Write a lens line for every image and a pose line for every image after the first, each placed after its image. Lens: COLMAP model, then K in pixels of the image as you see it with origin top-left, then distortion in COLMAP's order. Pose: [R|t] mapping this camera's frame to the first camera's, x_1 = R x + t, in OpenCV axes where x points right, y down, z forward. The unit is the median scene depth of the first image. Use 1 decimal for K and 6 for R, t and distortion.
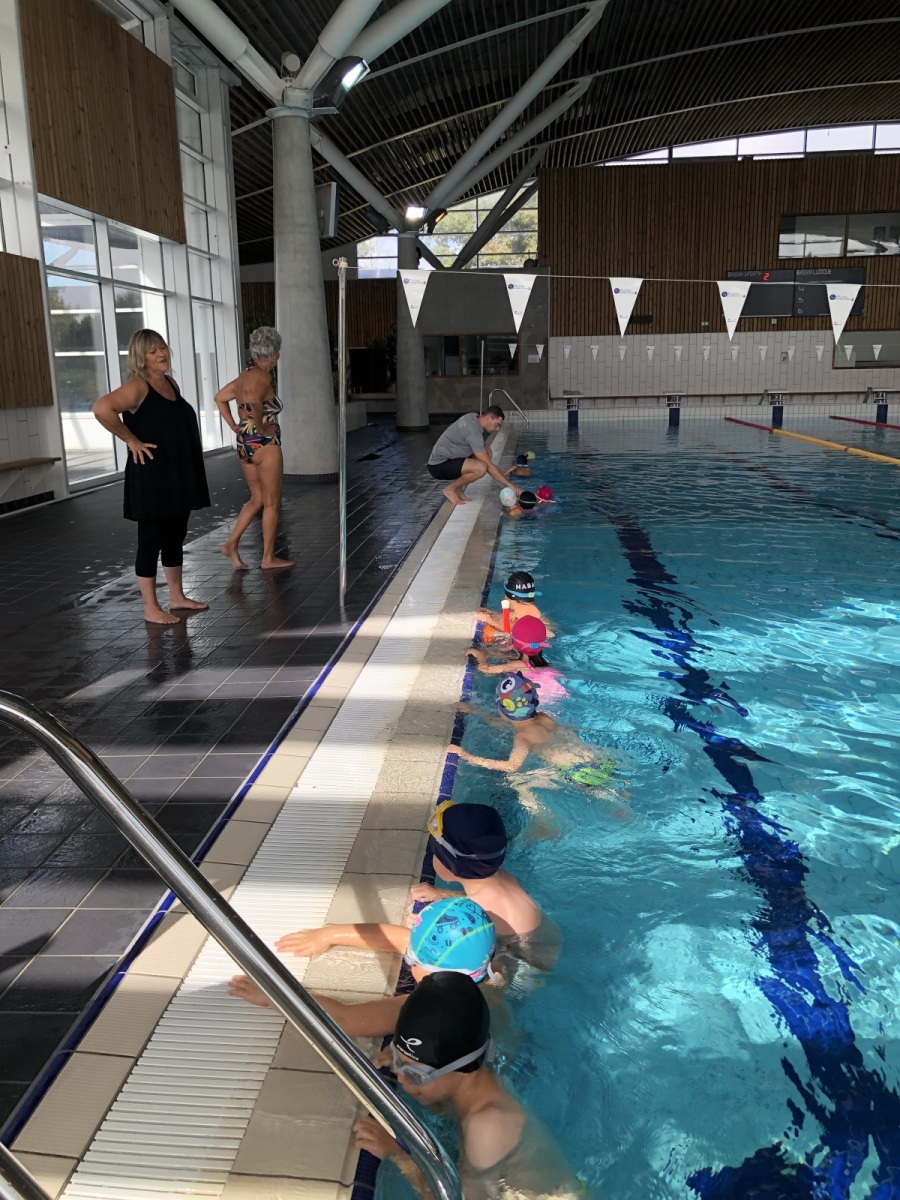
lens RADIAL K [[969.4, 0, 450.0], [0, 969.4, 600.0], [0, 0, 1]] dist [-0.005499, -0.003925]
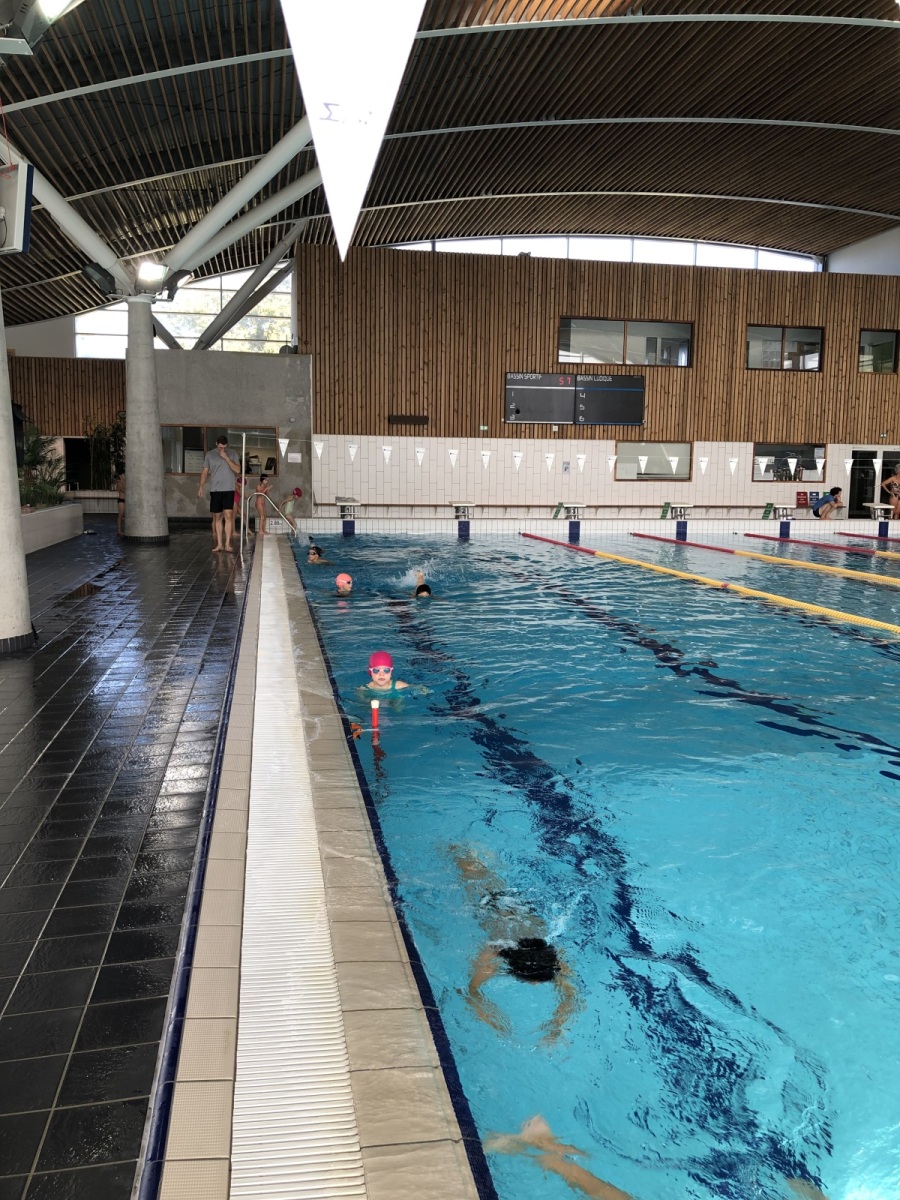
lens RADIAL K [[981.7, 0, 448.9], [0, 981.7, 596.2], [0, 0, 1]] dist [0.042149, -0.062561]
pose [[0.964694, 0.002329, 0.263363, -0.009664], [0.025598, 0.994398, -0.102558, -0.034122], [-0.262126, 0.105679, 0.959230, 0.139999]]
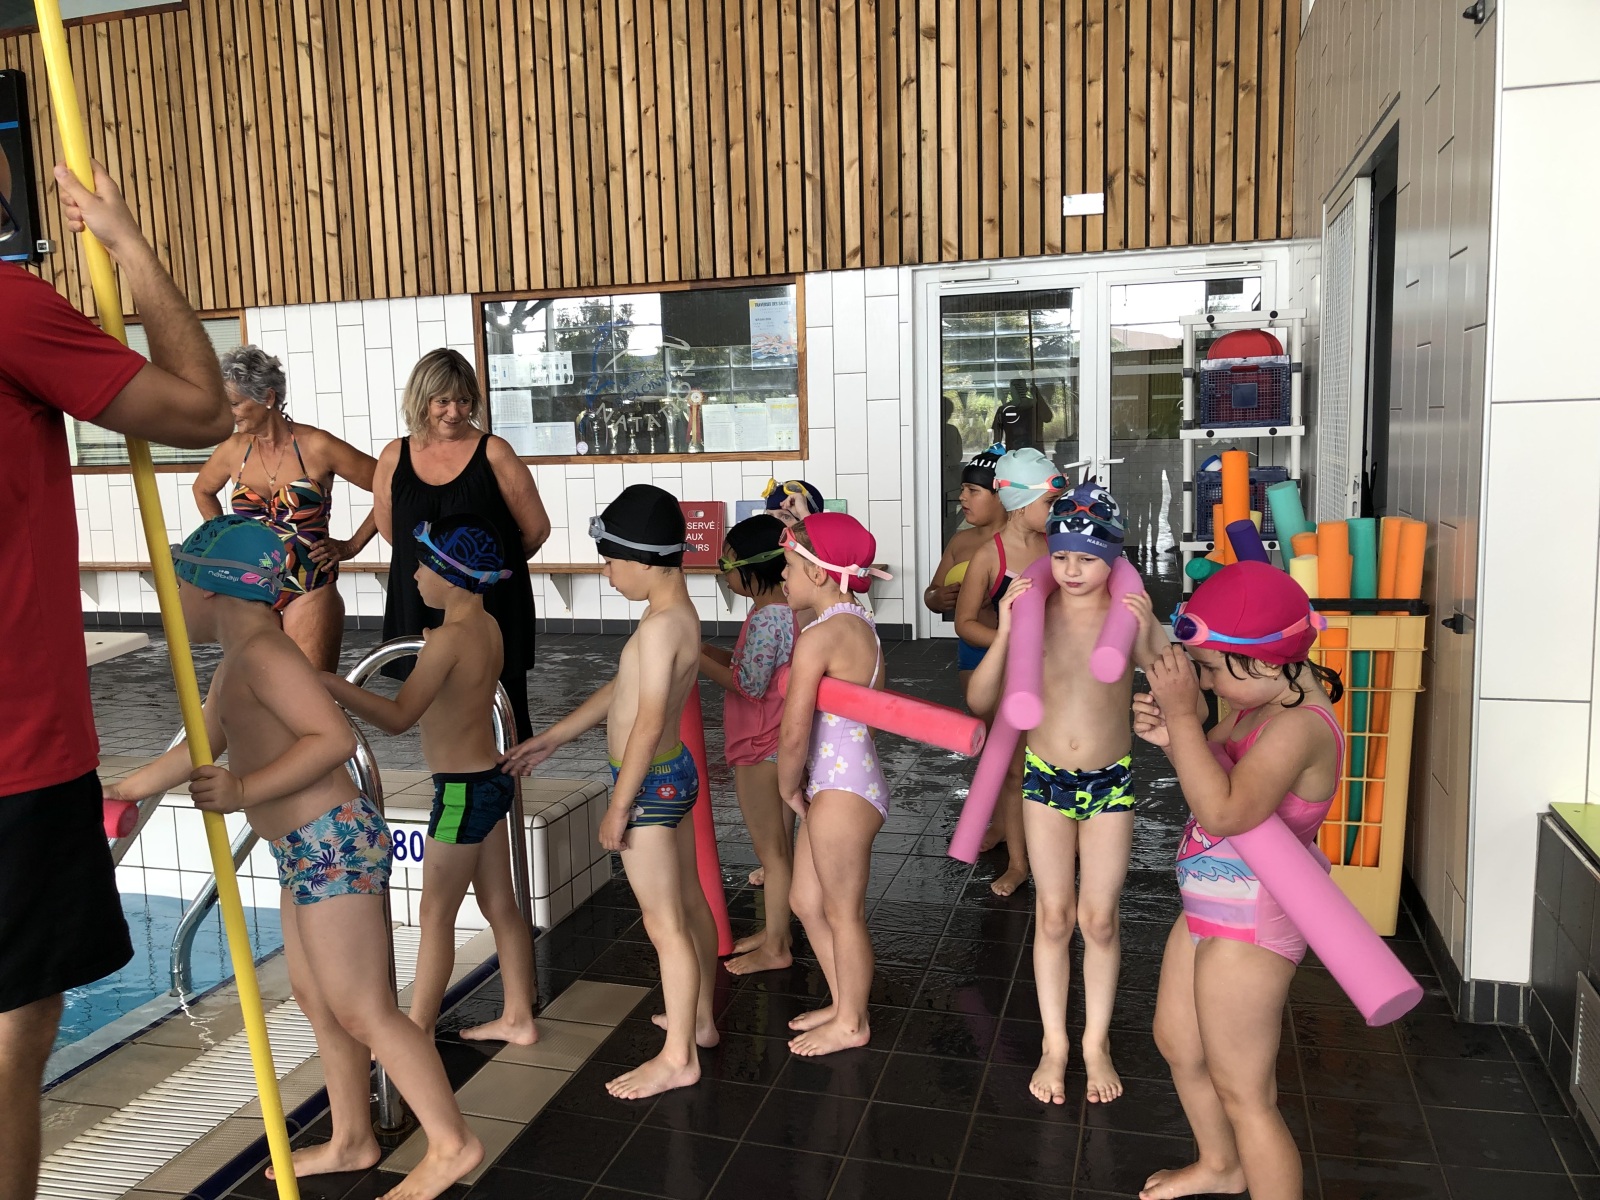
lens RADIAL K [[1292.2, 0, 800.0], [0, 1292.2, 600.0], [0, 0, 1]] dist [0.005736, -0.002816]
pose [[0.980283, 0.023644, -0.196179, 0.659540], [-0.042610, 0.994752, -0.093024, -0.180189], [0.192950, 0.099549, 0.976146, 0.698707]]
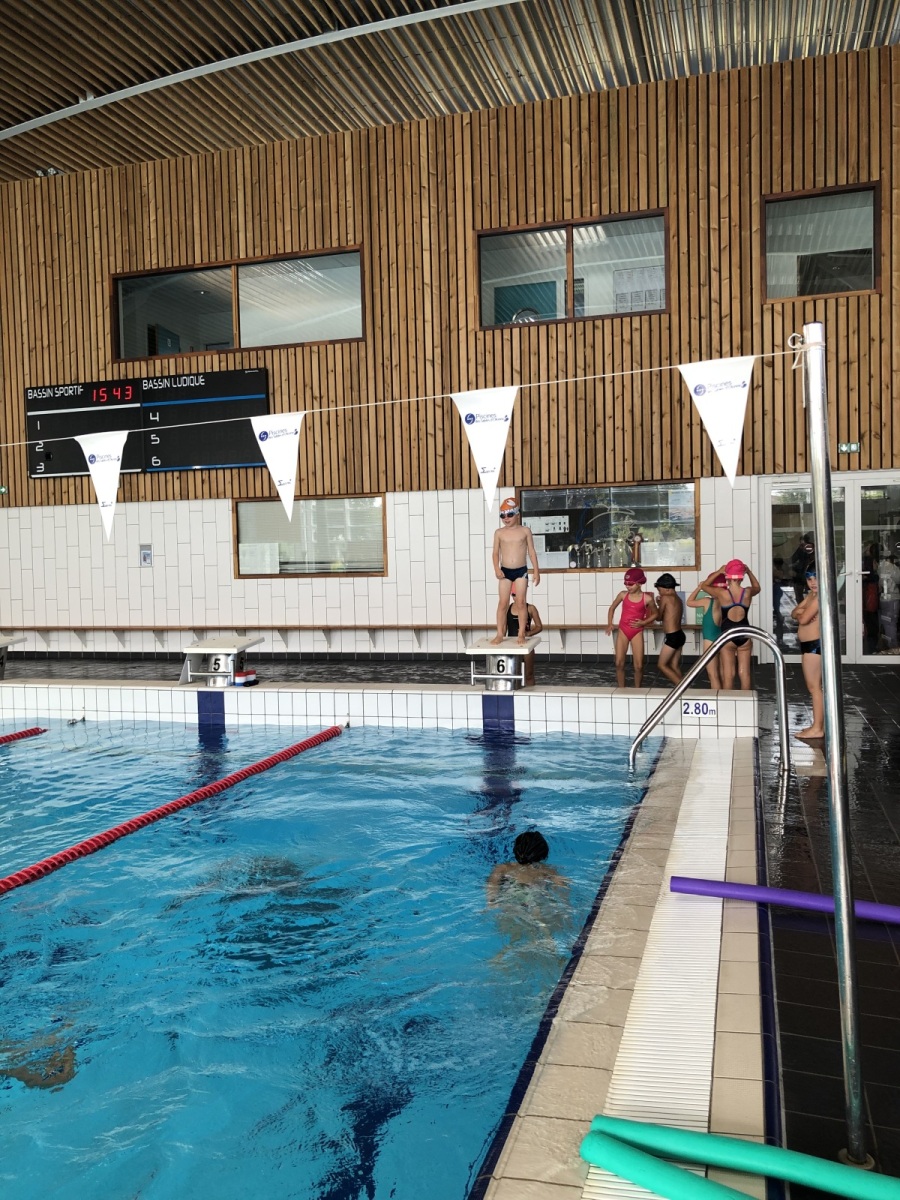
lens RADIAL K [[968.4, 0, 450.0], [0, 968.4, 600.0], [0, 0, 1]] dist [0.010635, -0.013646]
pose [[0.979934, 0.012021, -0.198960, 0.584664], [-0.048051, 0.982988, -0.177273, -0.146771], [0.193444, 0.183276, 0.963841, 0.555877]]
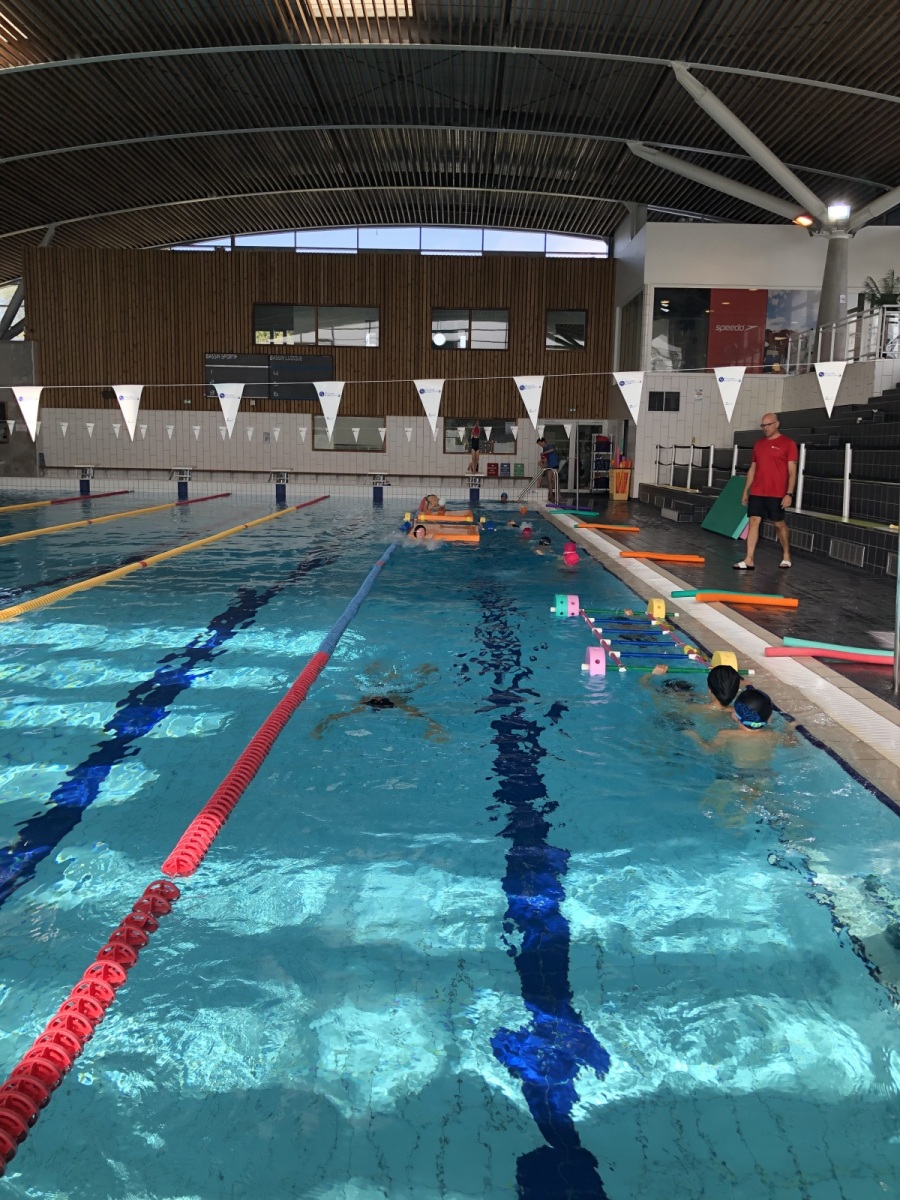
lens RADIAL K [[971.8, 0, 463.6], [0, 971.8, 605.1], [0, 0, 1]] dist [0.000392, -0.011538]
pose [[0.995342, 0.030893, 0.091322, 0.460360], [-0.024316, 0.997089, -0.072266, -0.000329], [-0.093289, 0.069709, 0.993196, -0.044886]]
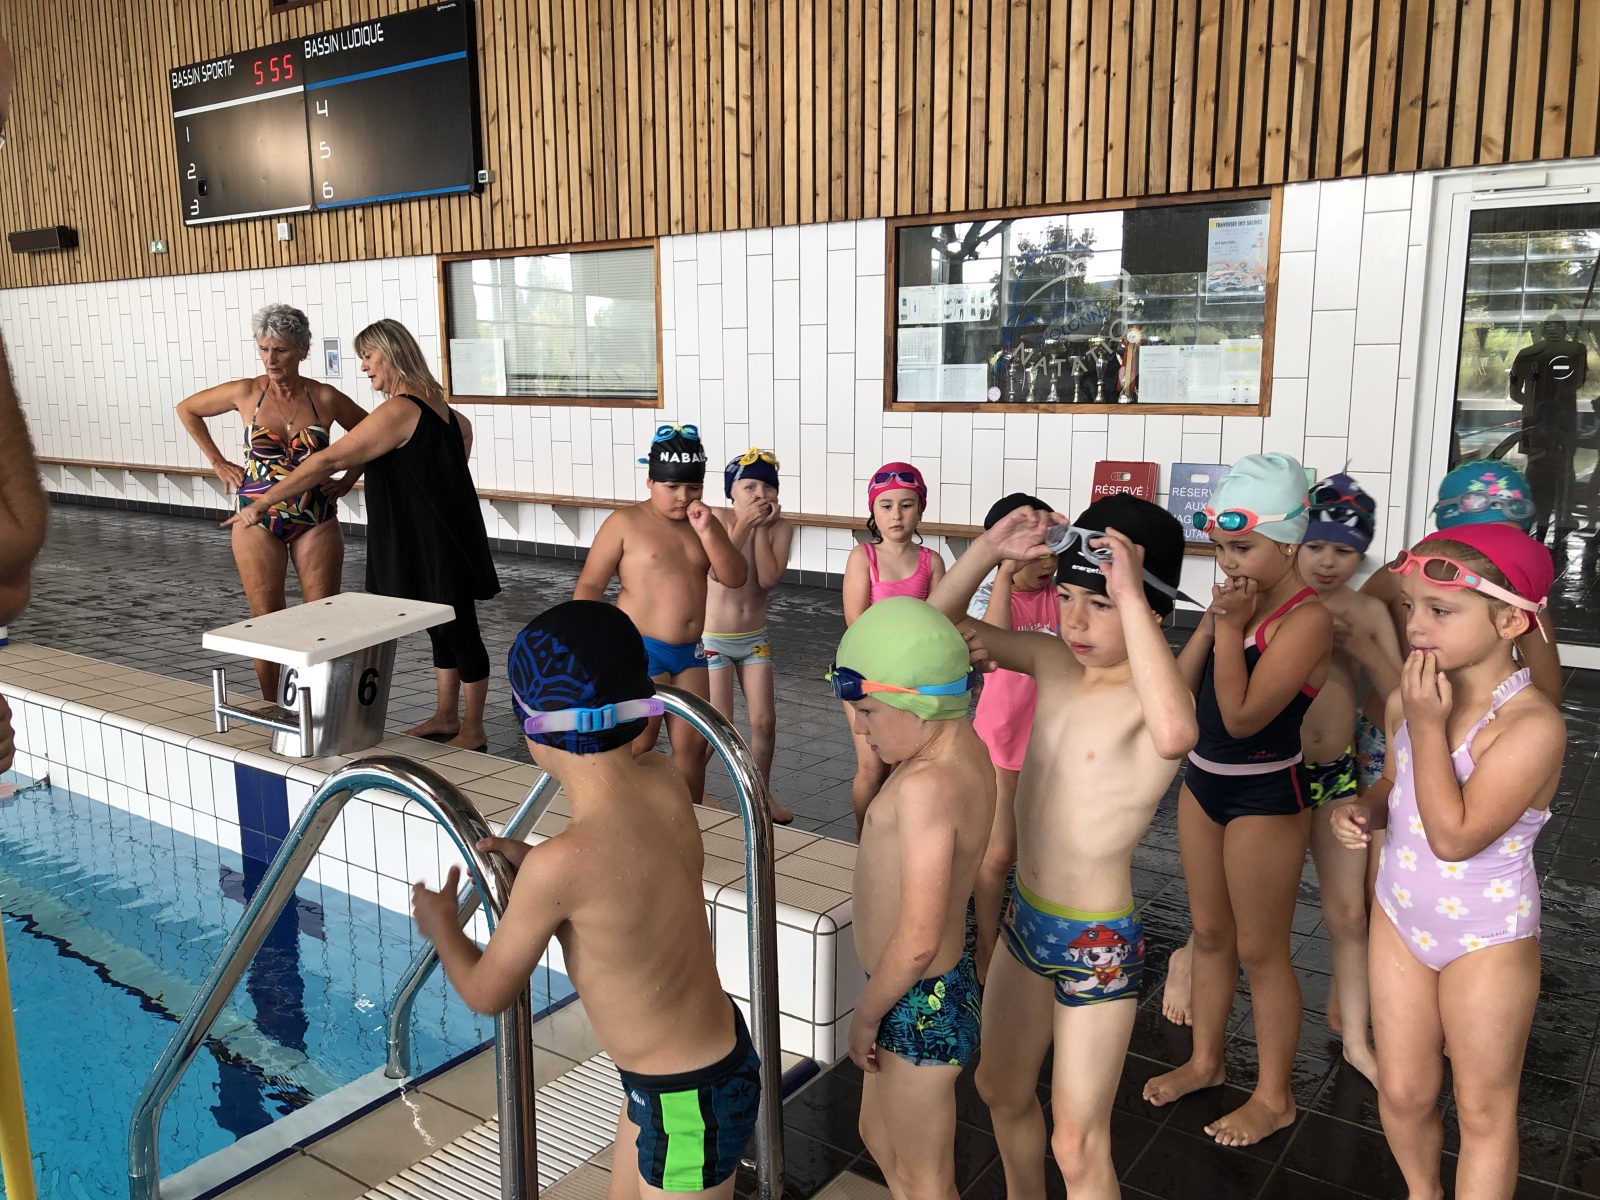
lens RADIAL K [[1308.9, 0, 778.1], [0, 1308.9, 597.3], [0, 0, 1]] dist [0.042149, -0.062561]
pose [[0.853858, 0.109863, -0.508780, 0.653510], [-0.134380, 0.990862, -0.011562, -0.190582], [0.502860, 0.078243, 0.860819, 0.727953]]
